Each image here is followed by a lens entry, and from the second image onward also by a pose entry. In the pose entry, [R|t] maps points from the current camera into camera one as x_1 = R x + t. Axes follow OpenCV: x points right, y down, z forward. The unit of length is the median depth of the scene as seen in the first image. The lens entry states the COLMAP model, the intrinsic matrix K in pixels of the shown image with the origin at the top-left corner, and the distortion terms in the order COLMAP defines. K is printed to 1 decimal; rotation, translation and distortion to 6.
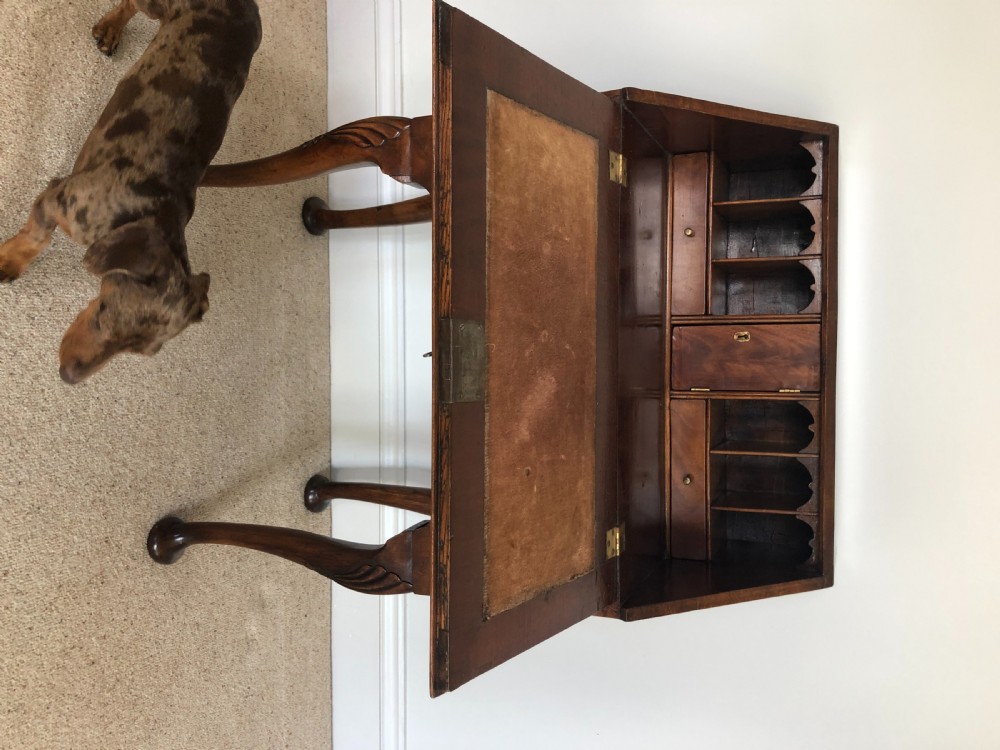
lens RADIAL K [[808.5, 0, 504.2], [0, 808.5, 387.6], [0, 0, 1]] dist [-0.005996, 0.024522]
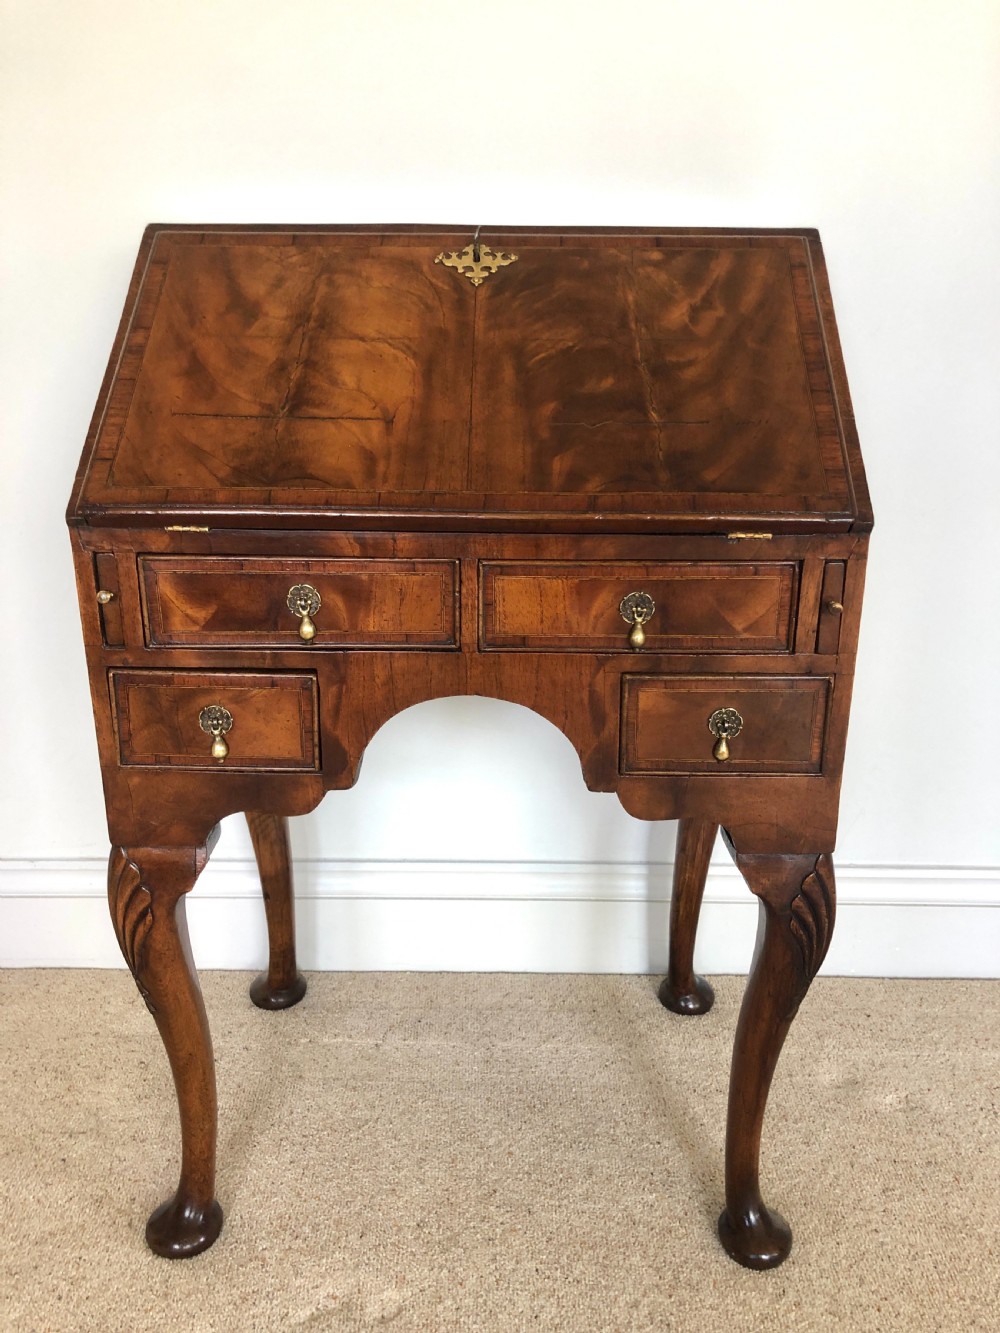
lens RADIAL K [[1077.7, 0, 517.7], [0, 1077.7, 652.3], [0, 0, 1]] dist [-0.005996, 0.024522]
pose [[0.011413, -0.997463, 0.070261, -0.014276], [0.999325, 0.008925, -0.035629, 0.029225], [0.034912, 0.070620, 0.996892, 0.110464]]
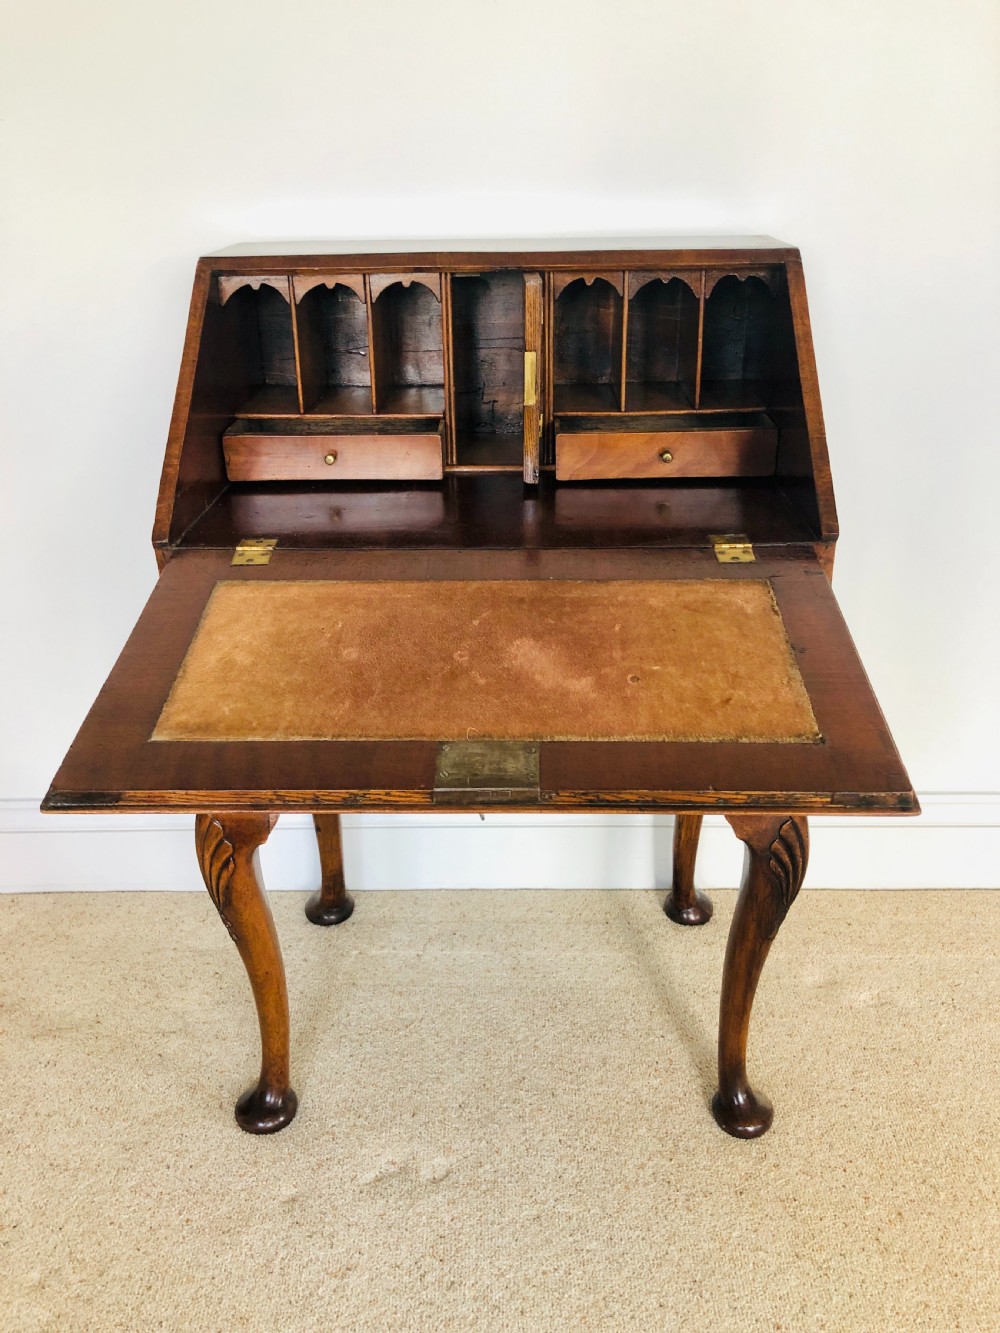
lens RADIAL K [[1077.7, 0, 514.7], [0, 1077.7, 650.9], [0, 0, 1]] dist [-0.005996, 0.024522]
pose [[-0.005966, -0.999563, -0.028967, 0.061702], [0.998642, -0.004457, -0.051910, 0.030674], [0.051758, -0.029237, 0.998232, -0.029869]]
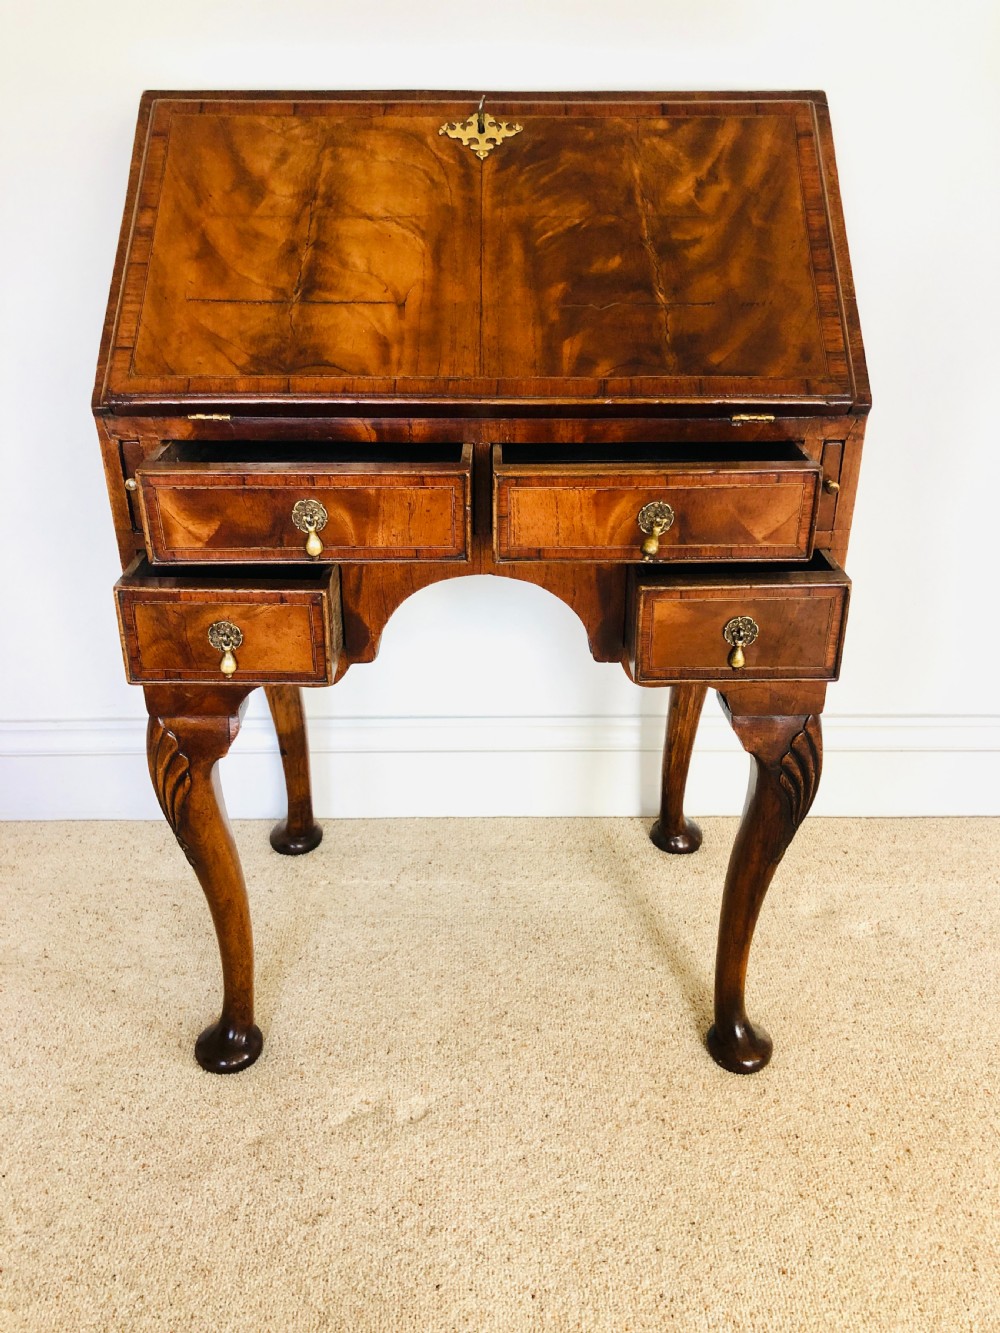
lens RADIAL K [[1077.7, 0, 510.2], [0, 1077.7, 648.3], [0, 0, 1]] dist [-0.005996, 0.024522]
pose [[-0.000689, -0.997217, -0.074545, 0.013257], [0.999732, 0.001037, -0.023112, 0.006027], [0.023125, -0.074541, 0.996950, 0.064034]]
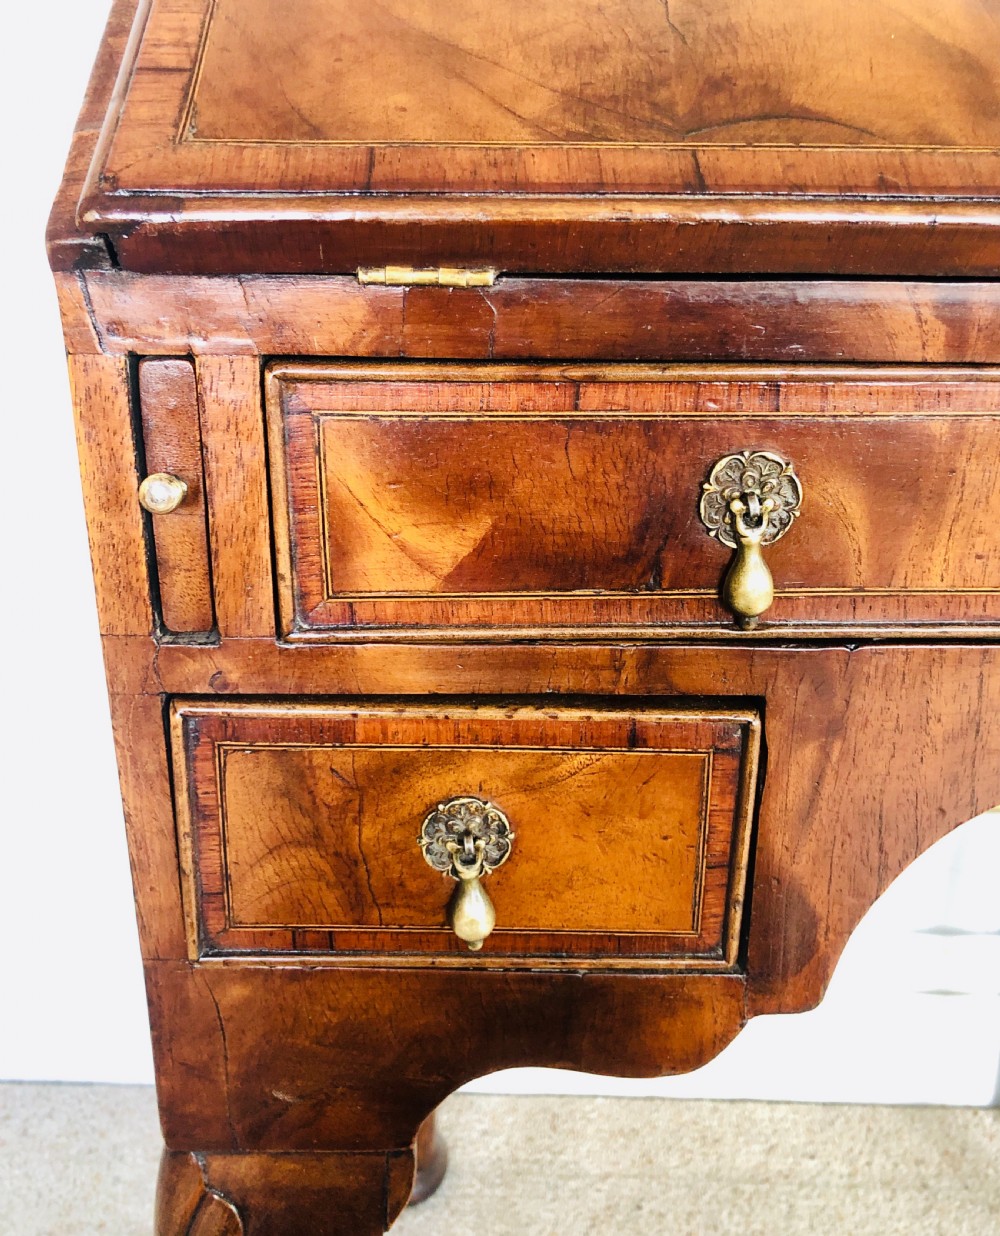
lens RADIAL K [[1017.2, 0, 483.4], [0, 1017.2, 535.5], [0, 0, 1]] dist [0.008110, 0.047789]
pose [[0.005539, -0.995703, 0.092435, 0.043523], [0.999139, 0.001711, -0.041448, -0.205955], [0.041112, 0.092585, 0.994856, 0.624528]]
